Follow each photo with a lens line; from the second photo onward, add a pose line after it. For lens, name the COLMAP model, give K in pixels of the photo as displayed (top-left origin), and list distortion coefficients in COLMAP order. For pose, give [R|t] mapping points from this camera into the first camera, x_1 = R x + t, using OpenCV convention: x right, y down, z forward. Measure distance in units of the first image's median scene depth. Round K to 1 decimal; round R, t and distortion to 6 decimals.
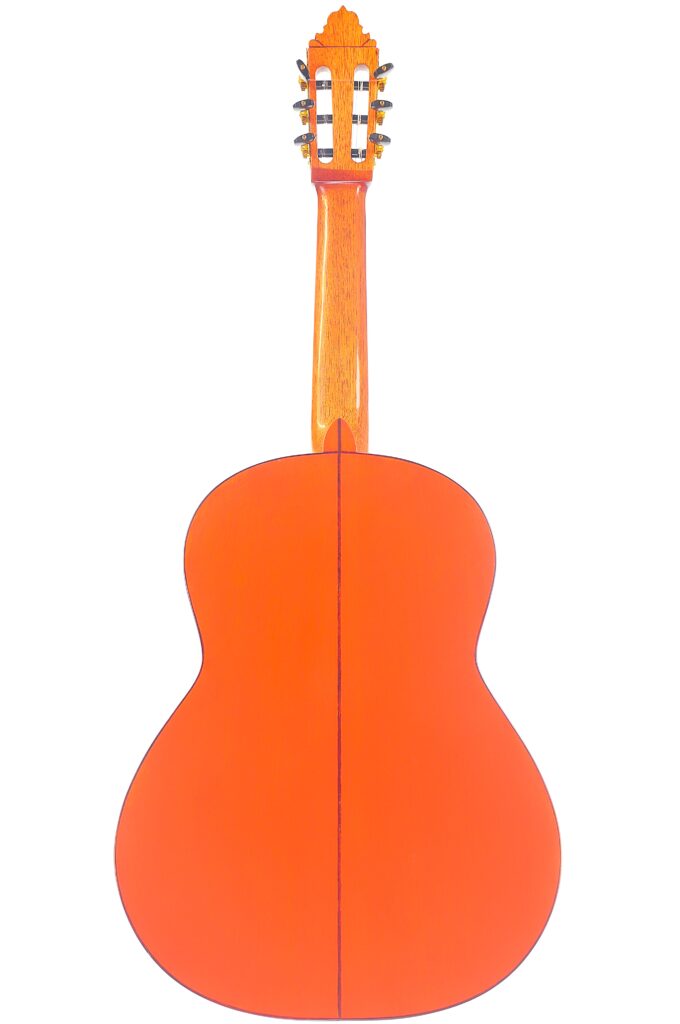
lens RADIAL K [[2955.0, 0, 340.5], [0, 2955.0, 512.5], [0, 0, 1]] dist [0.127702, 0.000000]
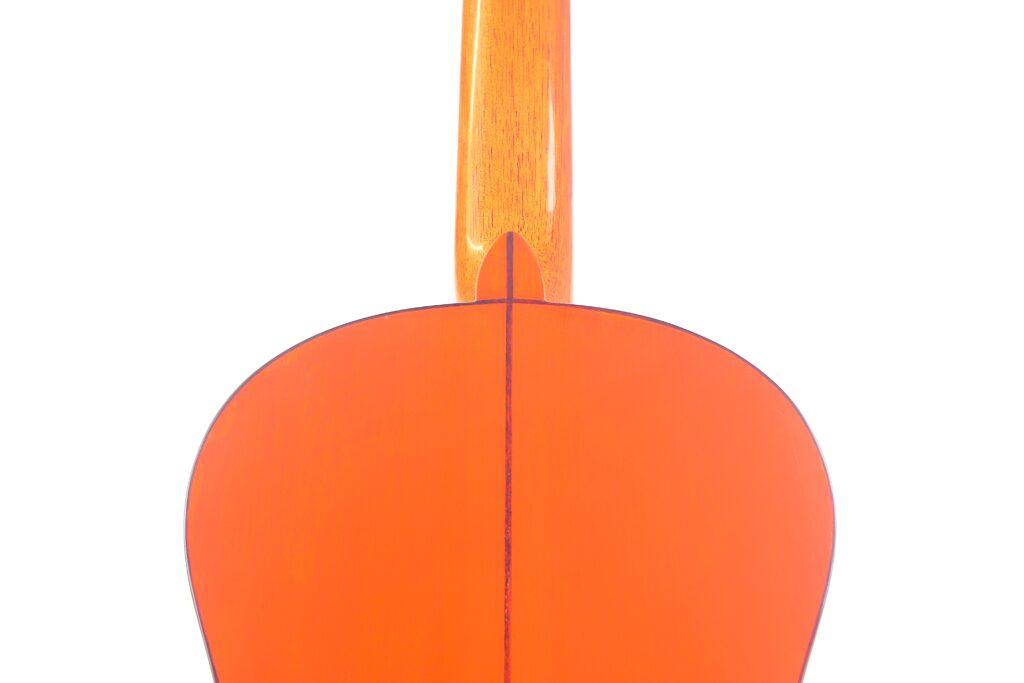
lens RADIAL K [[2955.0, 0, 513.0], [0, 2955.0, 344.0], [0, 0, 1]] dist [0.127702, 0.000000]
pose [[0.999920, 0.007666, -0.010038, 0.004815], [-0.007734, 0.999947, -0.006751, -0.010160], [0.009986, 0.006828, 0.999927, 0.515571]]
